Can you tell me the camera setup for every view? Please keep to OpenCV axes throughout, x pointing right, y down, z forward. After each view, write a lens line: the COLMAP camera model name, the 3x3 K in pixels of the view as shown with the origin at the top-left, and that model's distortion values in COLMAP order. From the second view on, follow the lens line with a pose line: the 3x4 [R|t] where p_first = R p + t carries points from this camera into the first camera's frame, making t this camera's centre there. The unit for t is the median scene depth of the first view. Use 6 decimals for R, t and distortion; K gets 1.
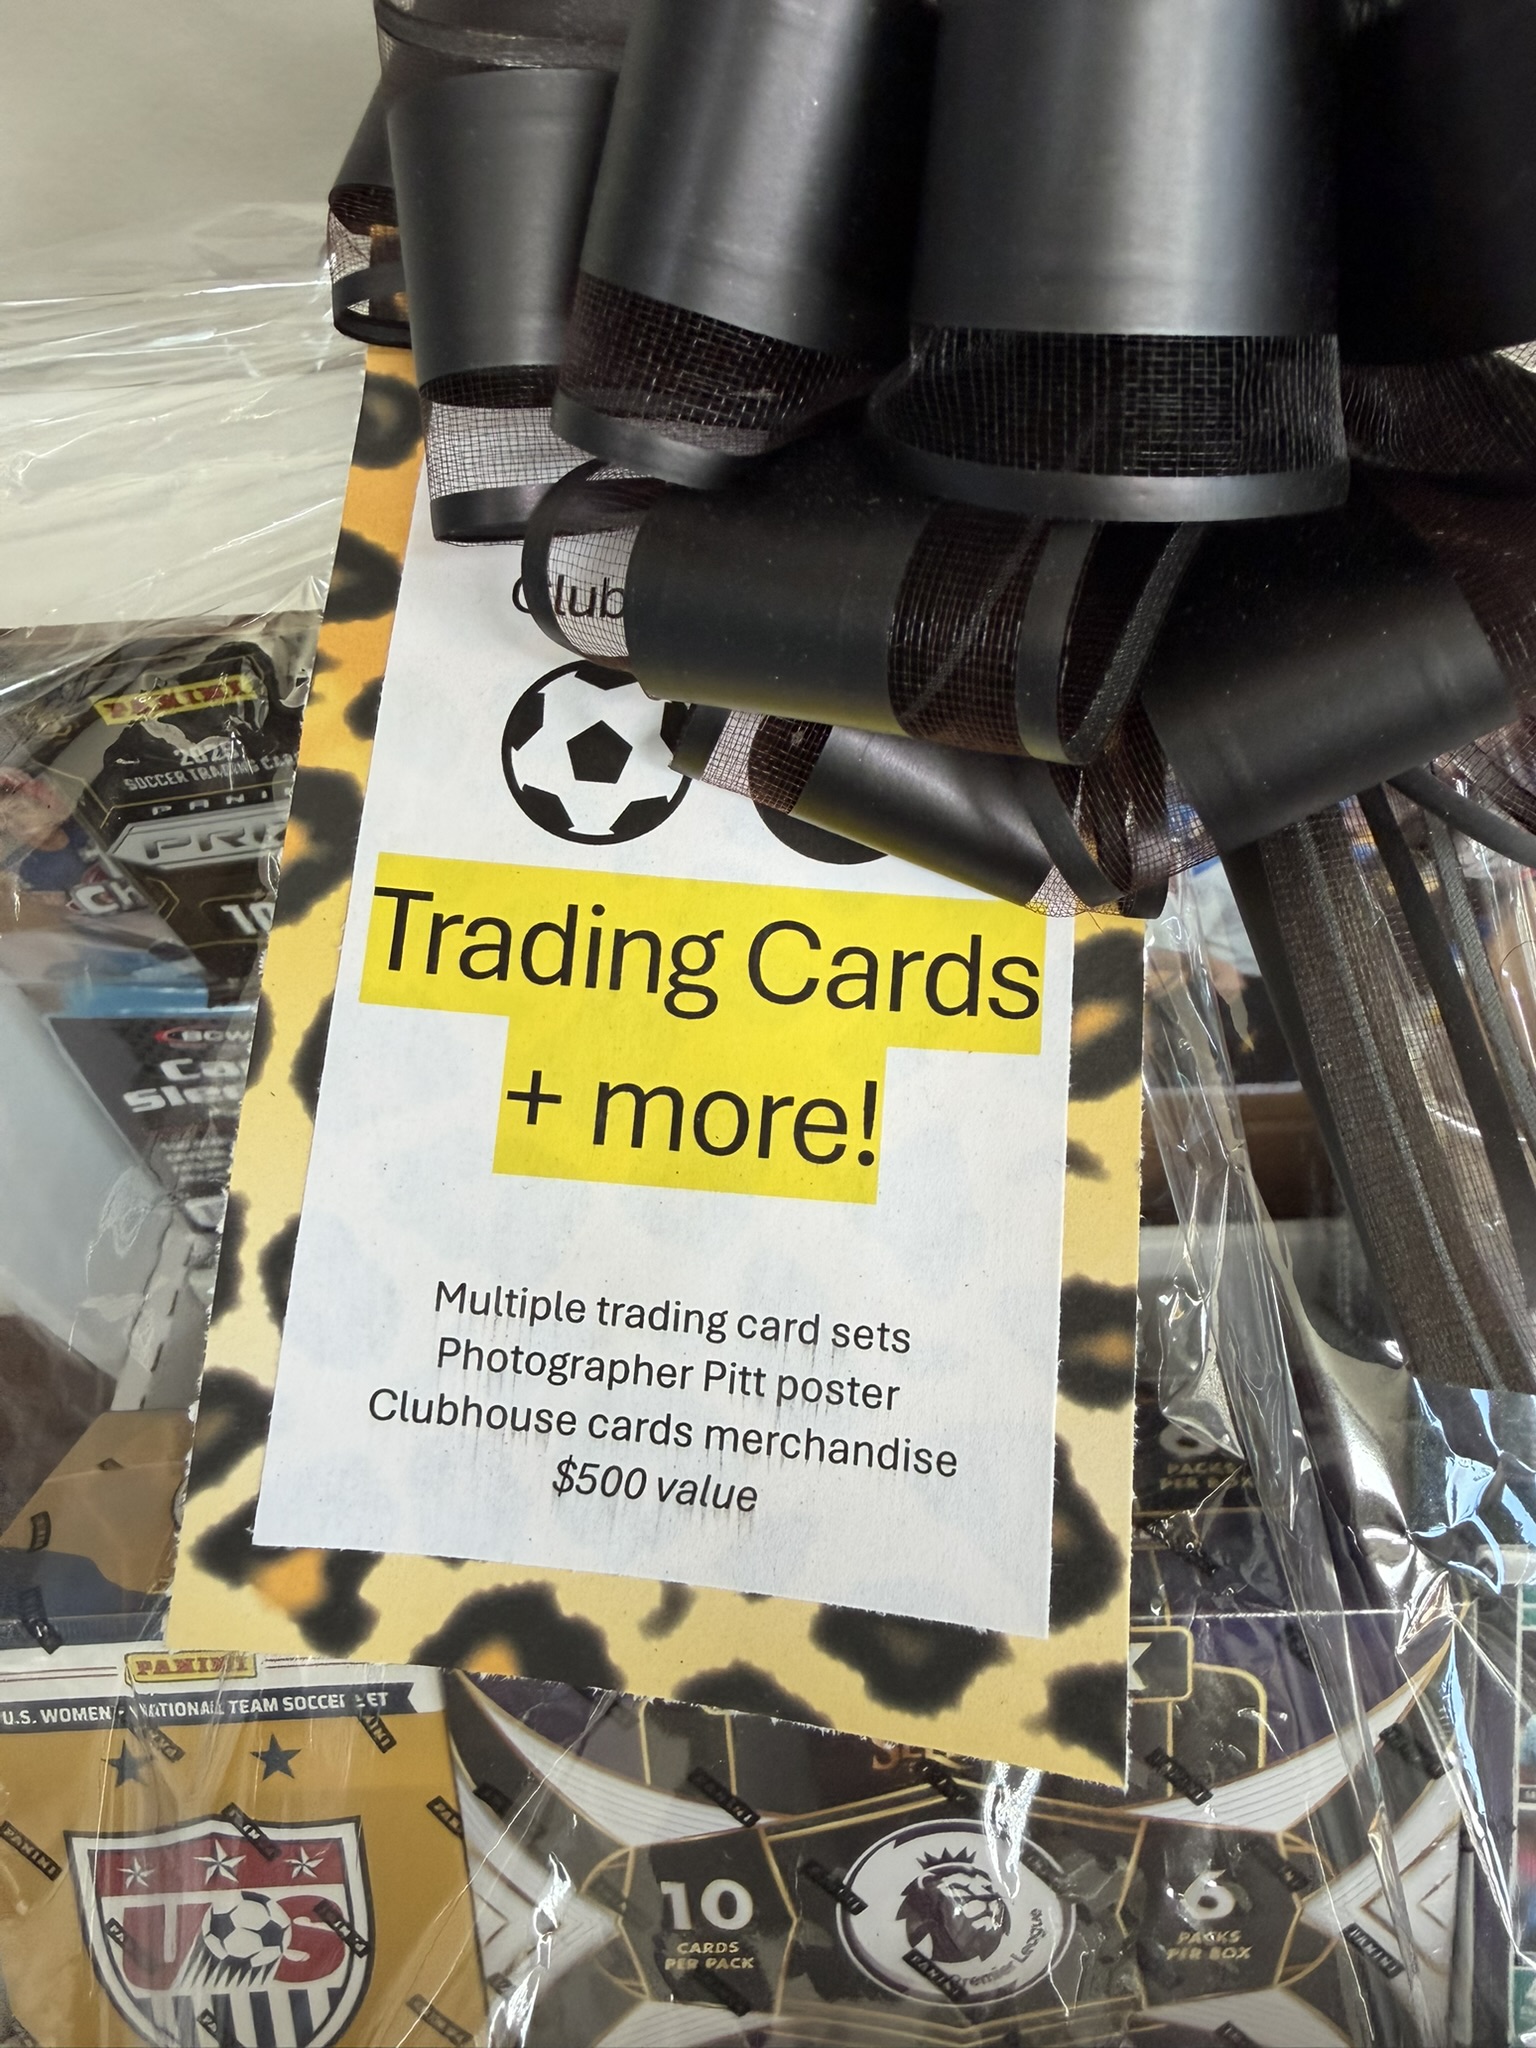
lens RADIAL K [[1427.3, 0, 773.6], [0, 1427.3, 915.0], [0, 0, 1]] dist [-0.000719, 0.003712]
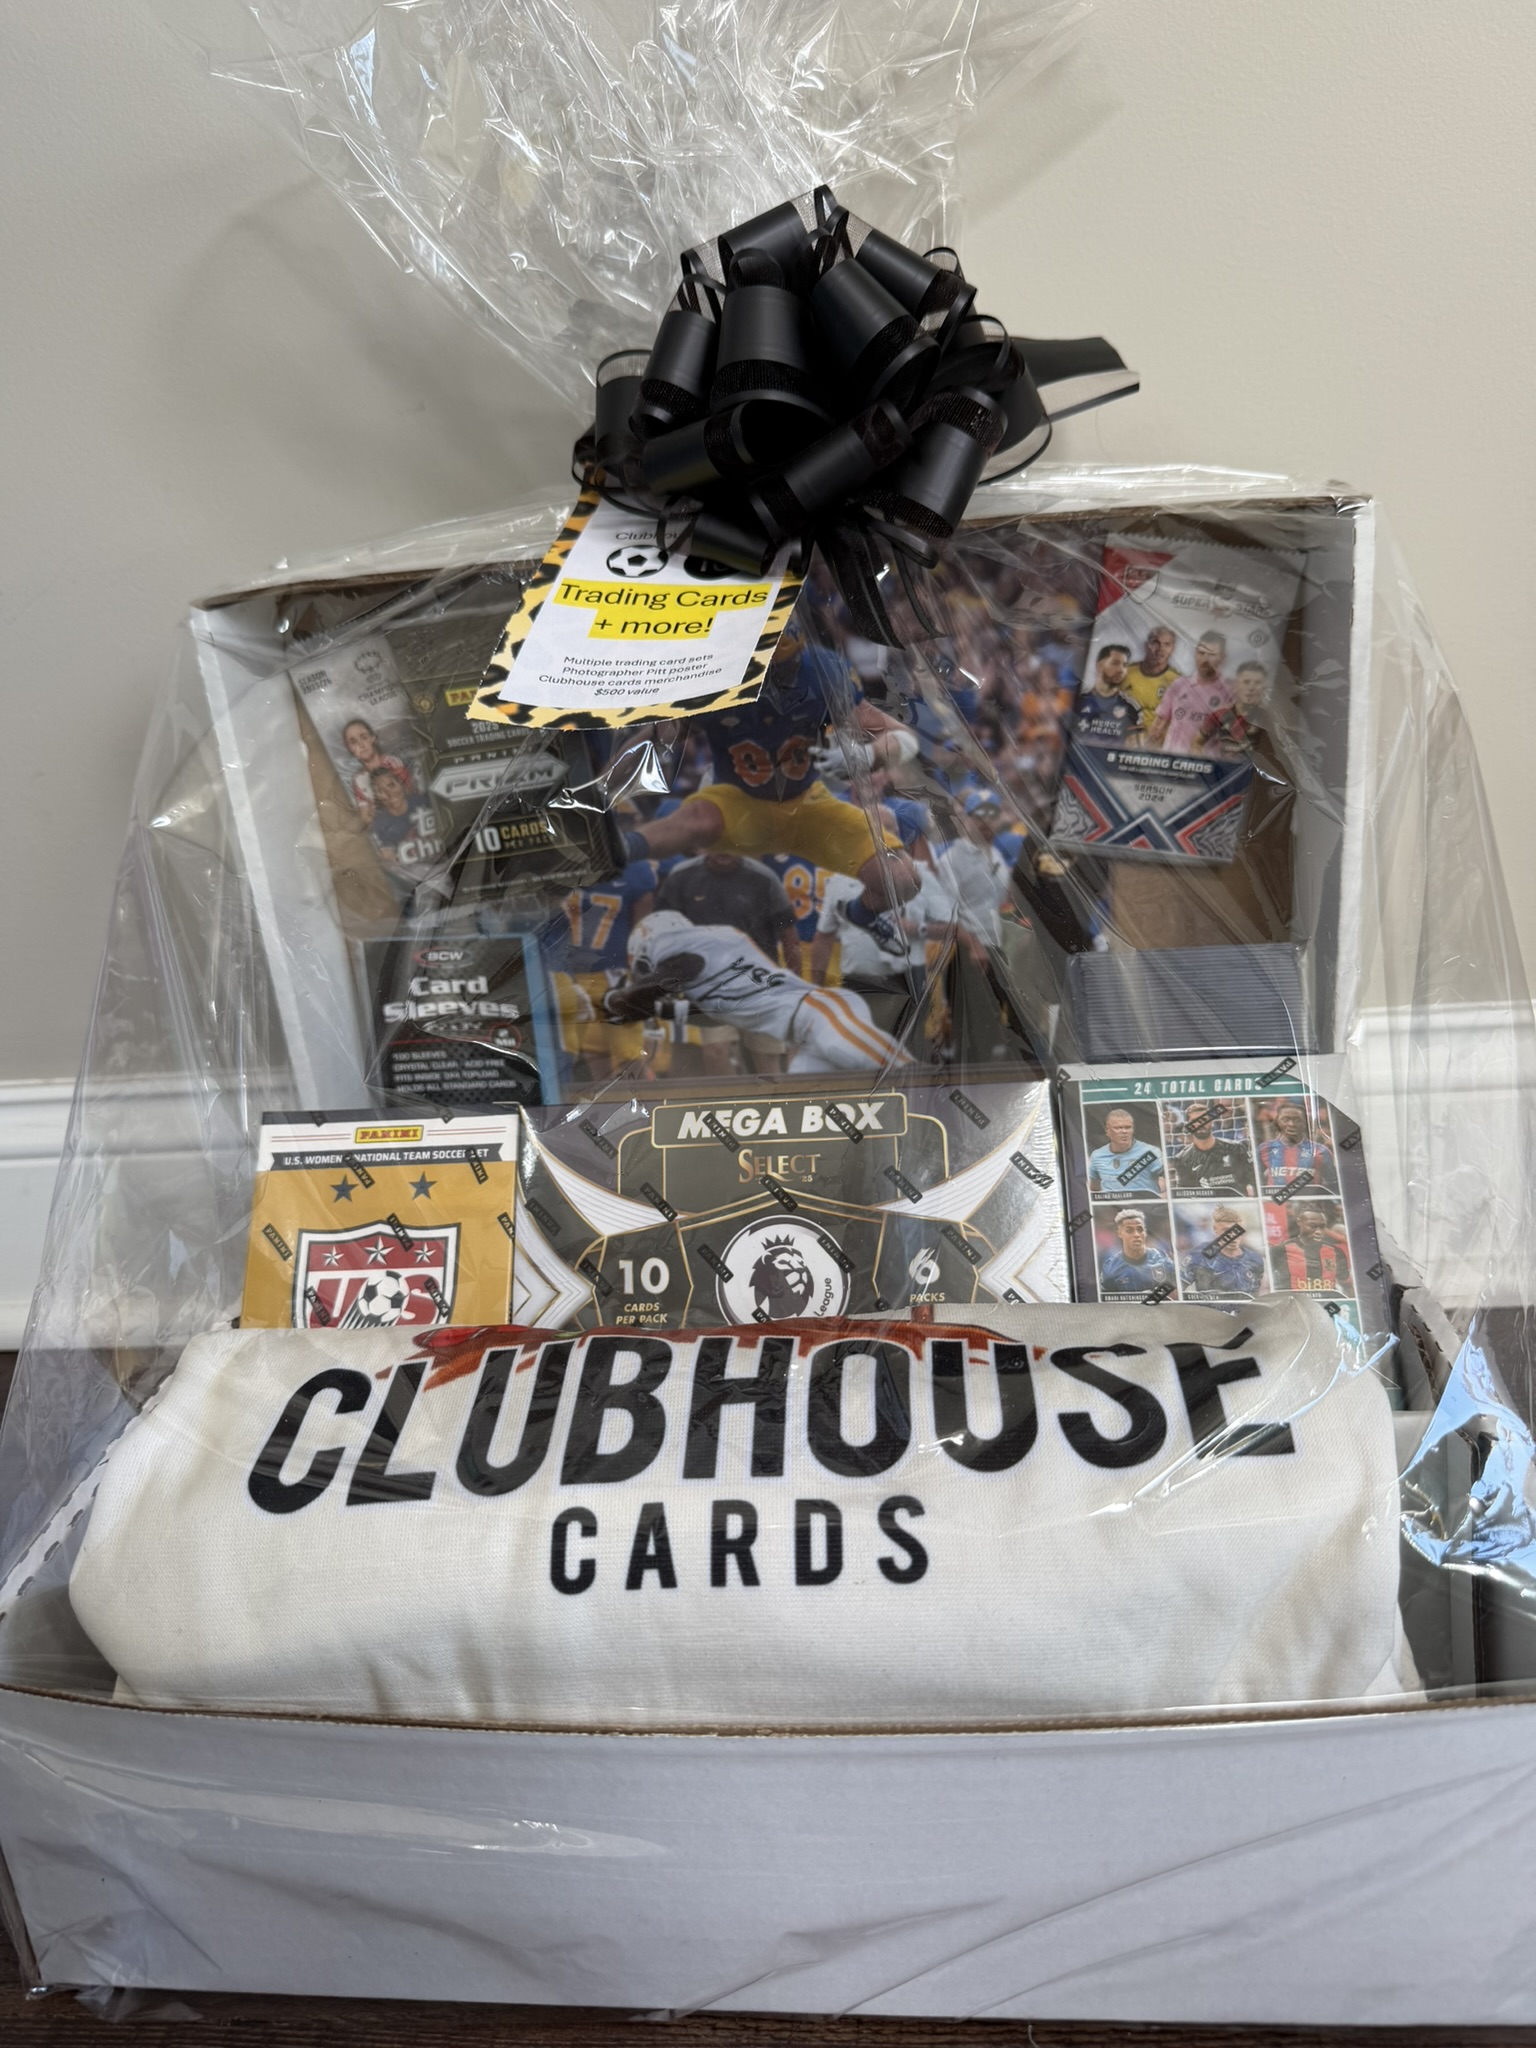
lens RADIAL K [[1281.0, 0, 768.0], [0, 1281.0, 1024.0], [0, 0, 1]] dist [0.074577, -0.000048]
pose [[0.995877, 0.019929, -0.088497, 0.245917], [-0.060613, 0.872011, -0.485718, 1.207160], [0.067490, 0.489080, 0.869624, -0.537944]]
